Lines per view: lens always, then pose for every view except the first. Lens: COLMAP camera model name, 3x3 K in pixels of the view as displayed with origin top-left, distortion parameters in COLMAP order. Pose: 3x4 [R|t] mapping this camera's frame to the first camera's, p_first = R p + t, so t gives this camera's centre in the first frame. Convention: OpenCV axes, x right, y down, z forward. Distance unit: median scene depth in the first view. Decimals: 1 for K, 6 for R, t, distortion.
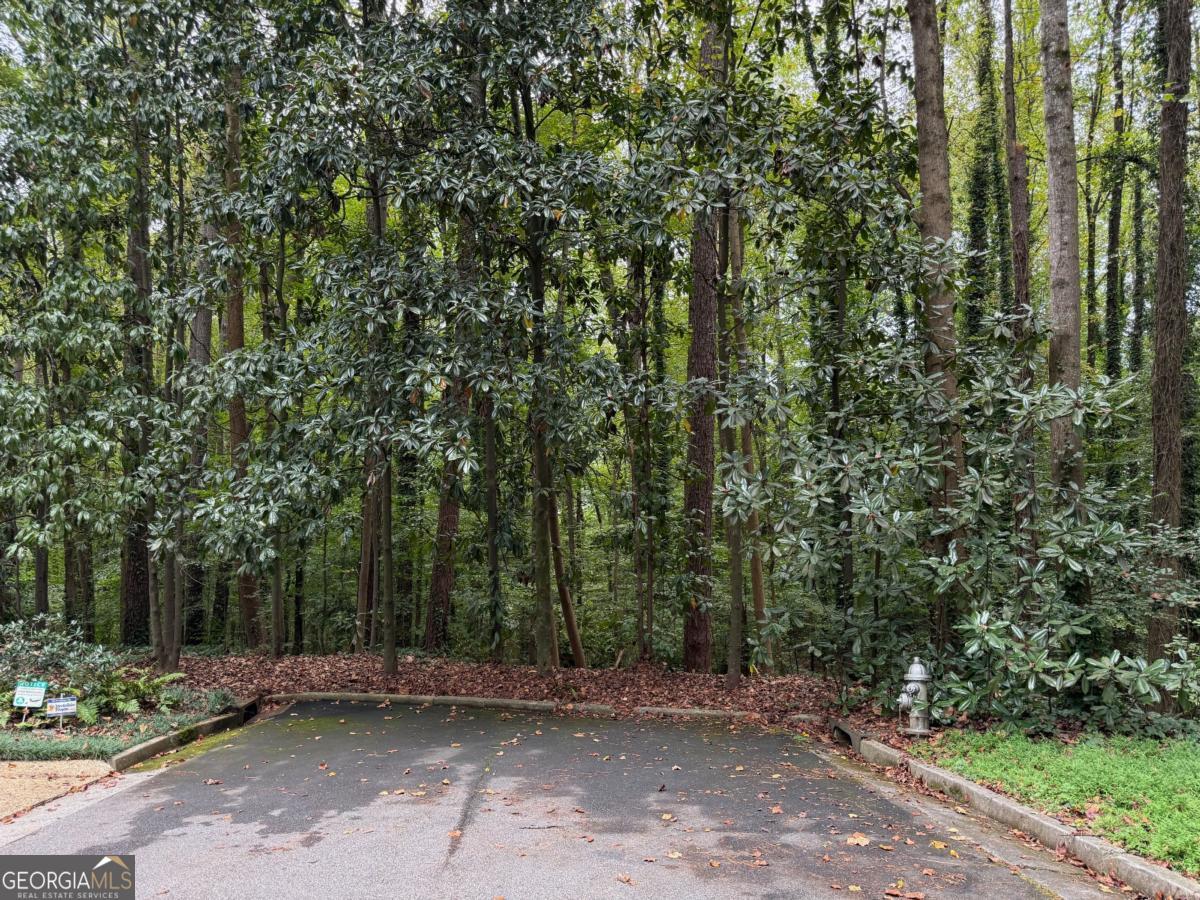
lens RADIAL K [[851.1, 0, 600.0], [0, 851.1, 450.0], [0, 0, 1]] dist [0.166347, -0.430103]
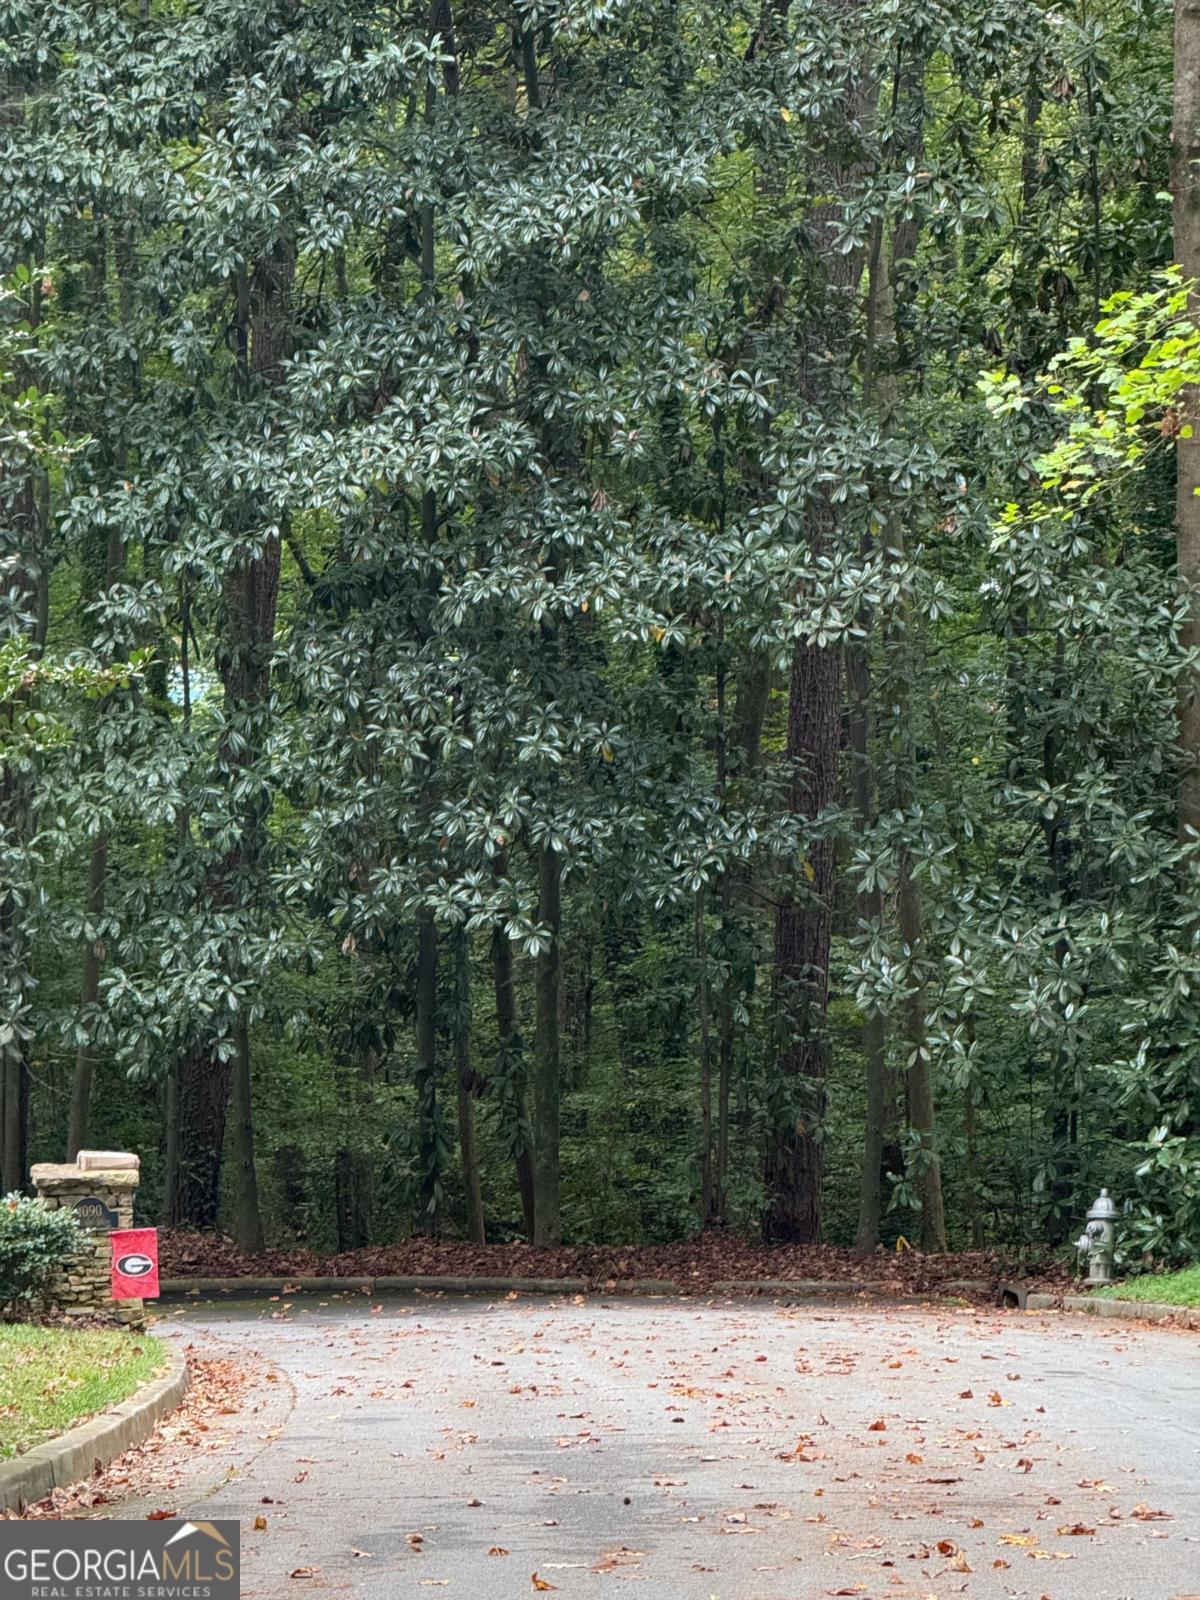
lens RADIAL K [[5720.1, 0, 602.1], [0, 5720.1, 867.7], [0, 0, 1]] dist [0.200516, 1.059309]
pose [[0.994902, 0.004042, 0.100768, -0.592092], [-0.015921, 0.992961, 0.117364, -0.636664], [-0.099584, -0.118370, 0.987963, -3.971187]]
